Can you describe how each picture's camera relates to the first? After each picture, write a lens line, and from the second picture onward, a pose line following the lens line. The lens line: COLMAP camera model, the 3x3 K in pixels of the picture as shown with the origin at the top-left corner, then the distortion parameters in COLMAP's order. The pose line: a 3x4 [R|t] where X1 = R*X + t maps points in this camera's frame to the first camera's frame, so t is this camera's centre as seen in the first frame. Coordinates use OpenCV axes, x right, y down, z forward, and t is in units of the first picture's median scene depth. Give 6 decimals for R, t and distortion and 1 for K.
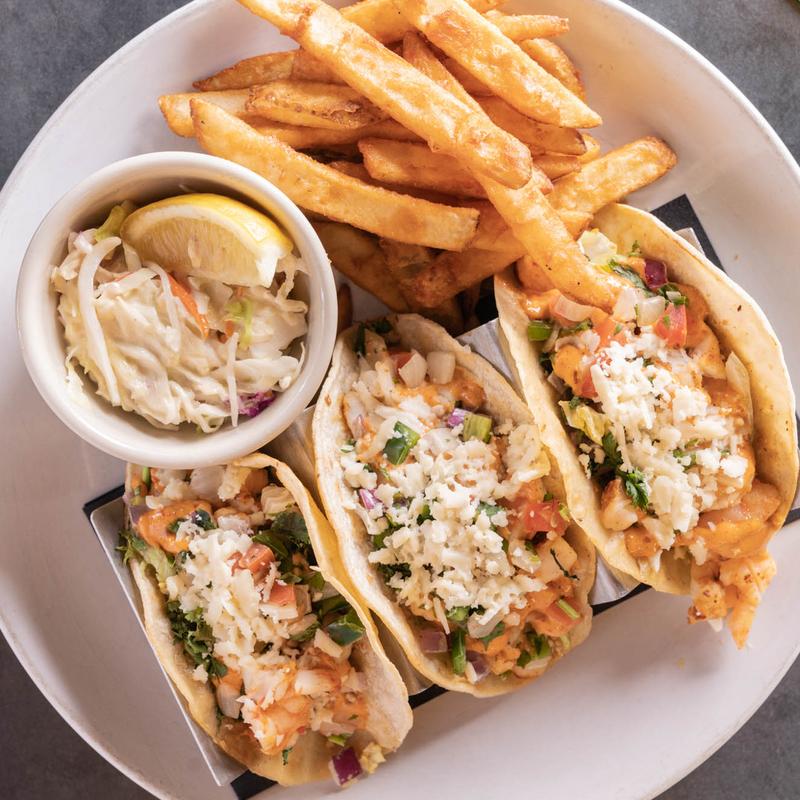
lens RADIAL K [[1641.1, 0, 400.2], [0, 1641.1, 399.8], [0, 0, 1]] dist [0.021632, 0.000000]
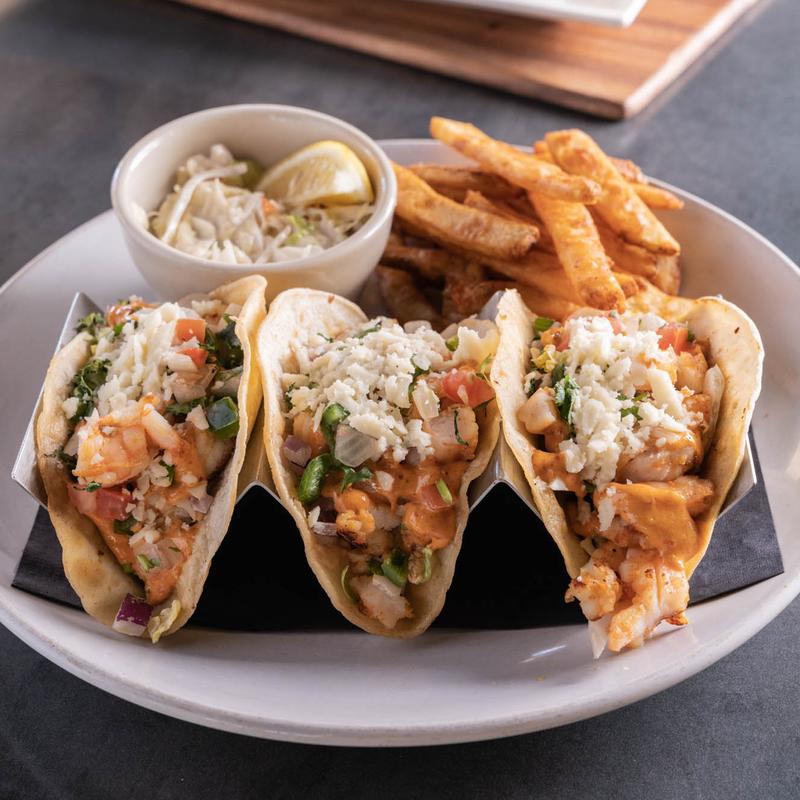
lens RADIAL K [[1641.1, 0, 399.7], [0, 1641.1, 399.9], [0, 0, 1]] dist [0.021632, 0.000000]
pose [[0.878640, 0.287457, -0.381261, 0.413042], [-0.476960, 0.565813, -0.672581, 0.721866], [0.022385, 0.772802, 0.634252, 0.397895]]
